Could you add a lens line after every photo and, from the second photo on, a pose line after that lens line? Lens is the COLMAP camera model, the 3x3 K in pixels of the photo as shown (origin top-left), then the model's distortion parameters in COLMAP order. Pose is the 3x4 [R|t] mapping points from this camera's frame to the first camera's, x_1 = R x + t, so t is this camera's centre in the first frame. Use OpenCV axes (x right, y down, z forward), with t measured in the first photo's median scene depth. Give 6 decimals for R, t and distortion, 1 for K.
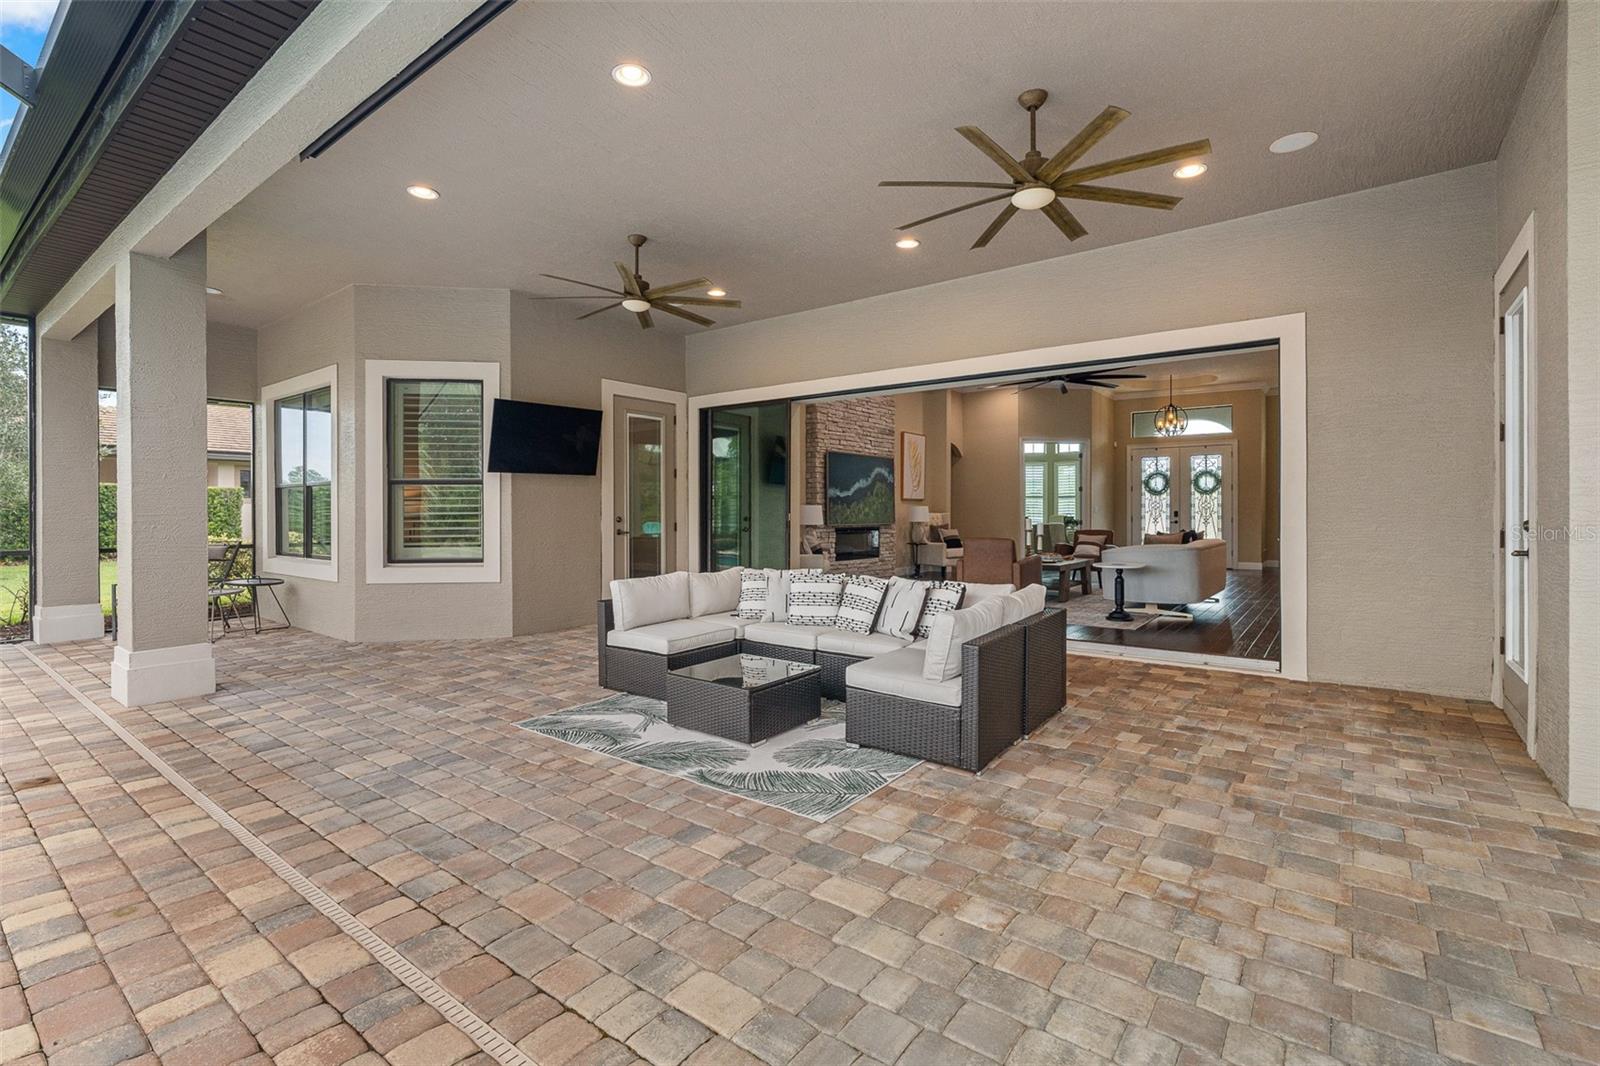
lens RADIAL K [[708.8, 0, 806.4], [0, 708.8, 506.6], [0, 0, 1]] dist [-0.001329, -0.000006]
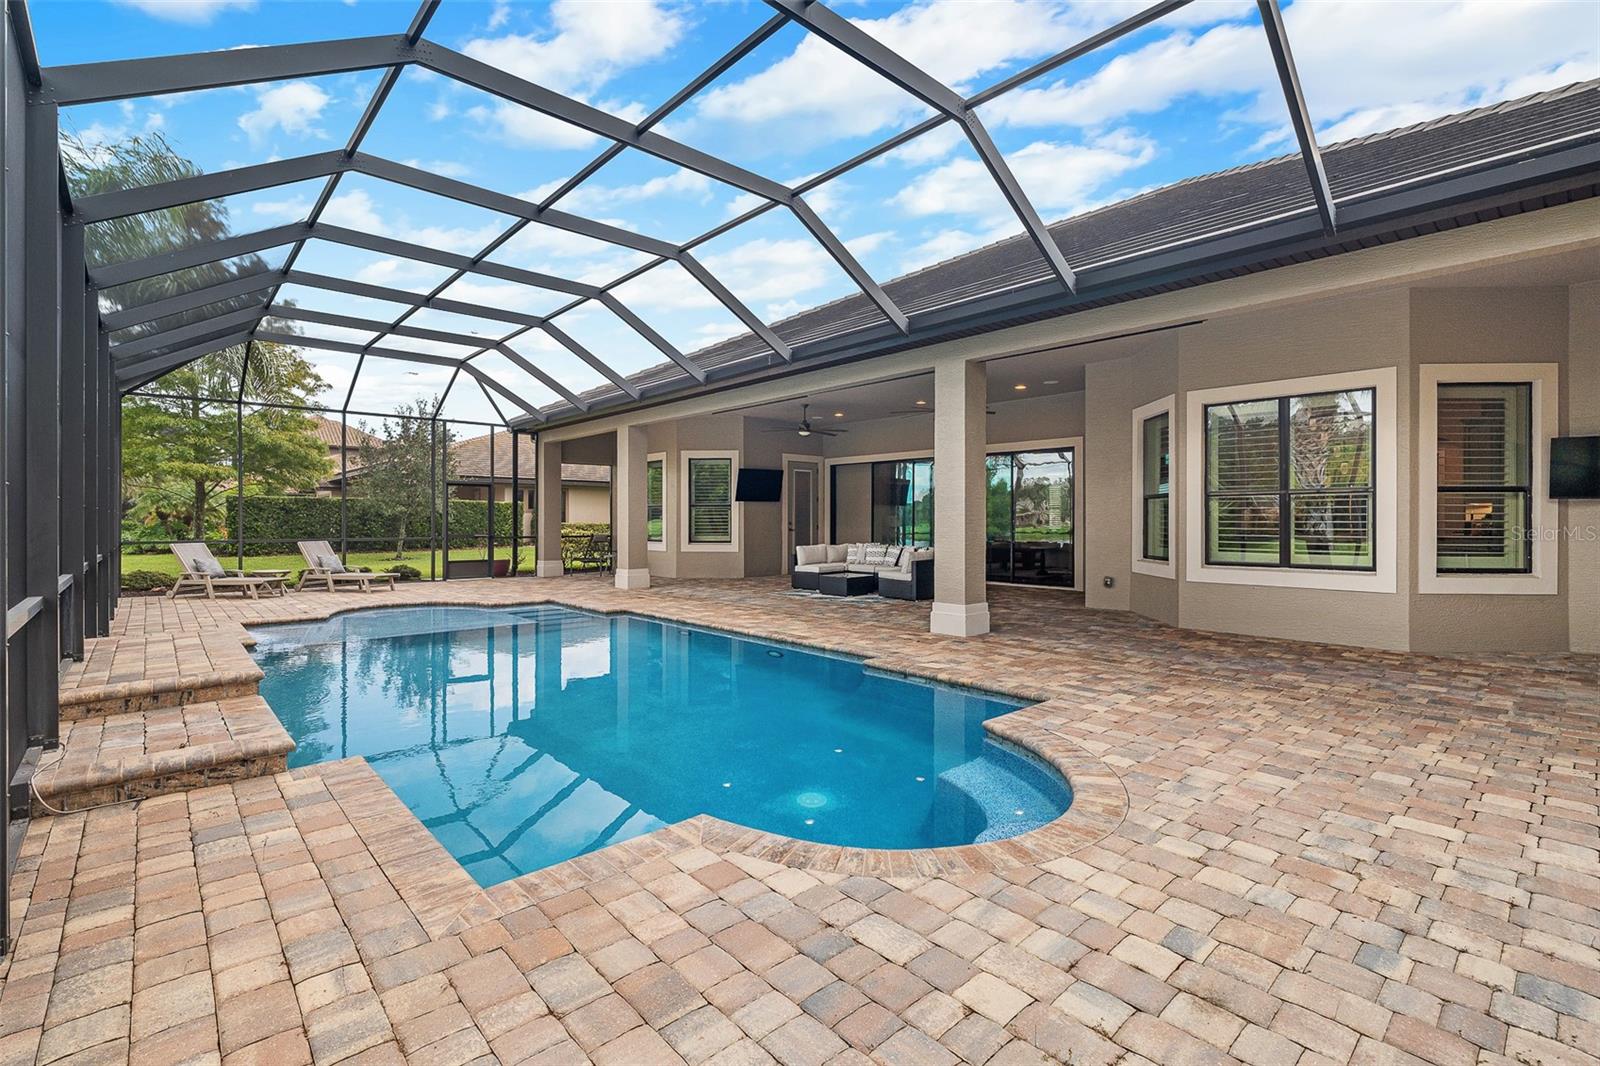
lens RADIAL K [[720.8, 0, 798.9], [0, 720.8, 520.0], [0, 0, 1]] dist [-0.003100, -0.000331]
pose [[0.981018, 0.000608, -0.193917, 0.246864], [0.000773, 0.999975, 0.007046, -0.009234], [0.193916, -0.007062, 0.980993, -1.598839]]
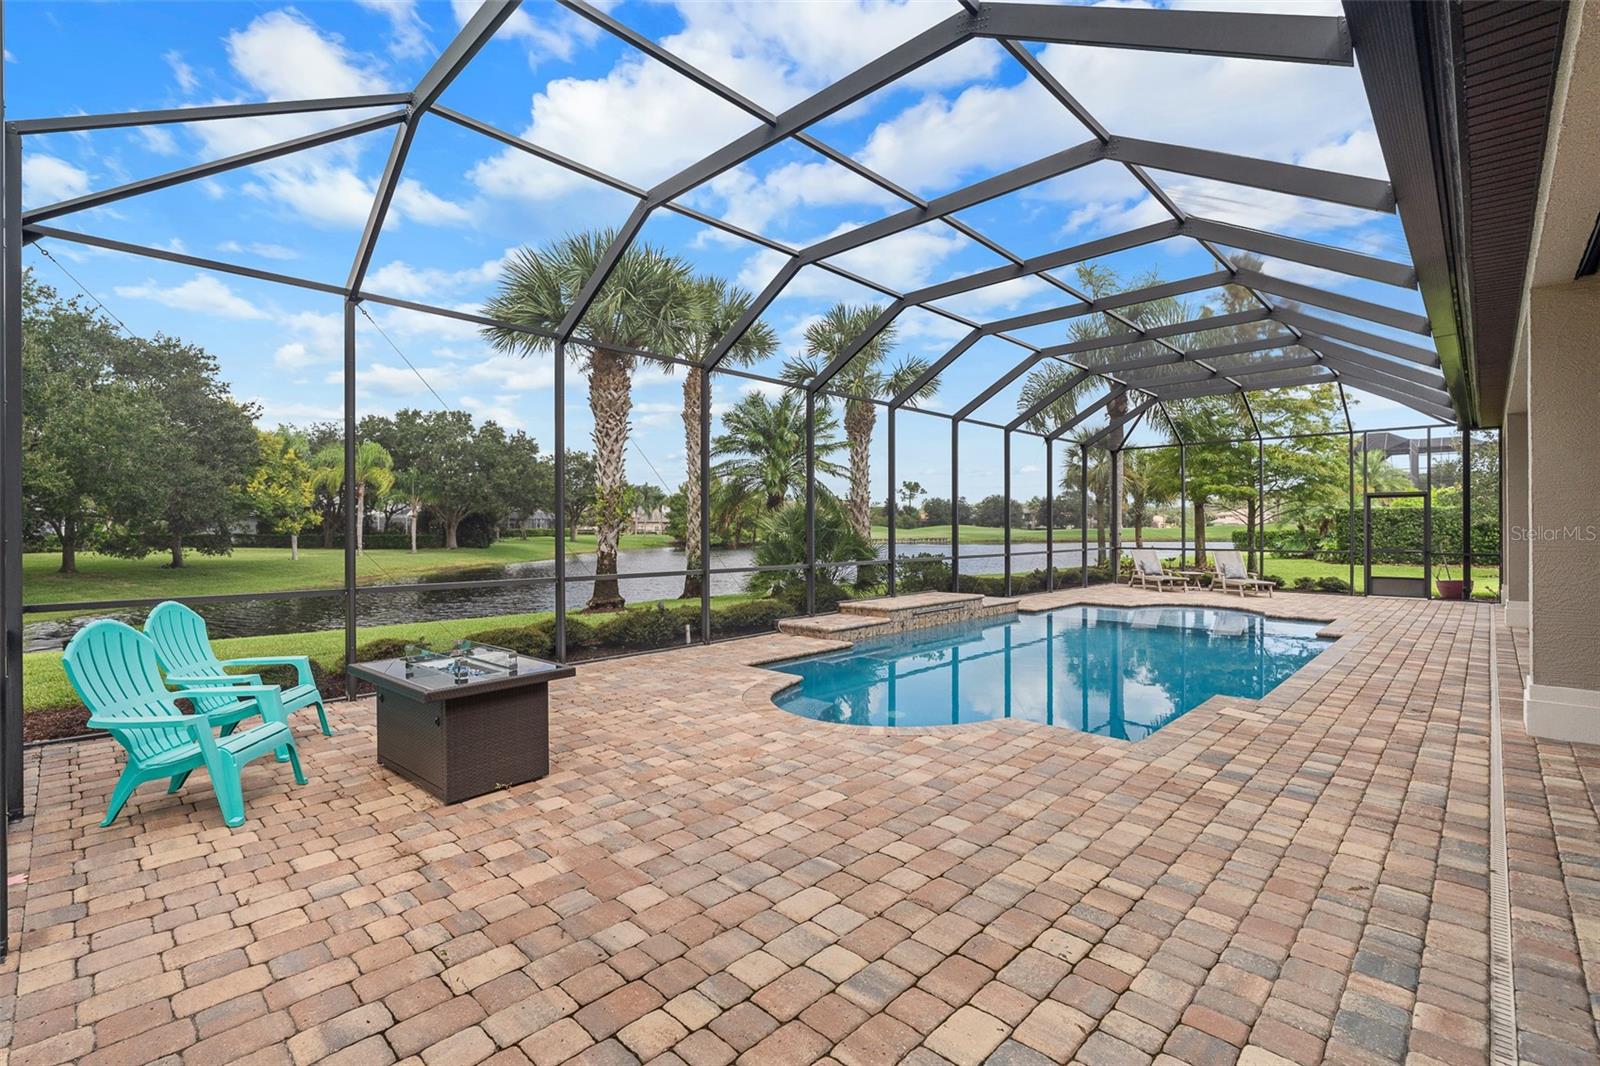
lens RADIAL K [[716.7, 0, 800.0], [0, 716.7, 533.0], [0, 0, 1]] dist [-0.002816, 0.000110]
pose [[-0.127734, 0.007535, -0.991780, 1.413529], [0.009675, 0.999933, 0.006351, -0.033460], [0.991761, -0.008784, -0.127798, -0.823922]]
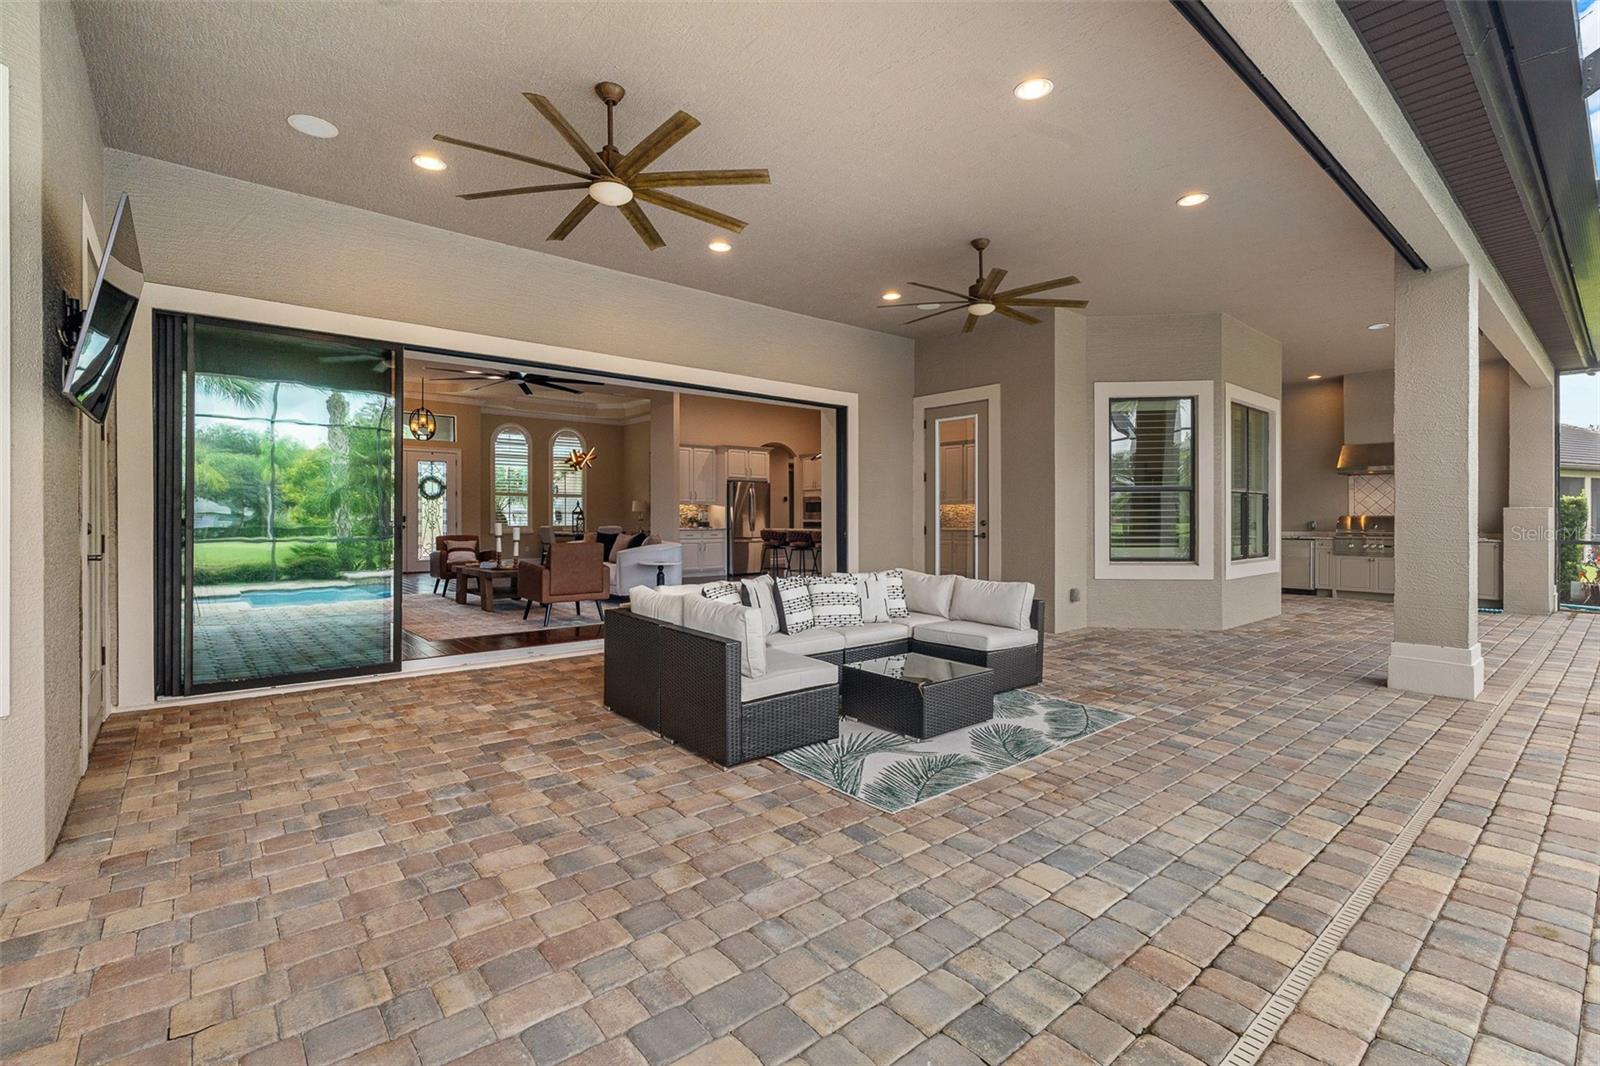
lens RADIAL K [[720.8, 0, 798.9], [0, 720.8, 520.0], [0, 0, 1]] dist [-0.003100, -0.000331]
pose [[0.223278, 0.000613, 0.974755, -0.968204], [-0.008315, 0.999965, 0.001275, 0.018116], [-0.974719, -0.008390, 0.223276, 0.806982]]
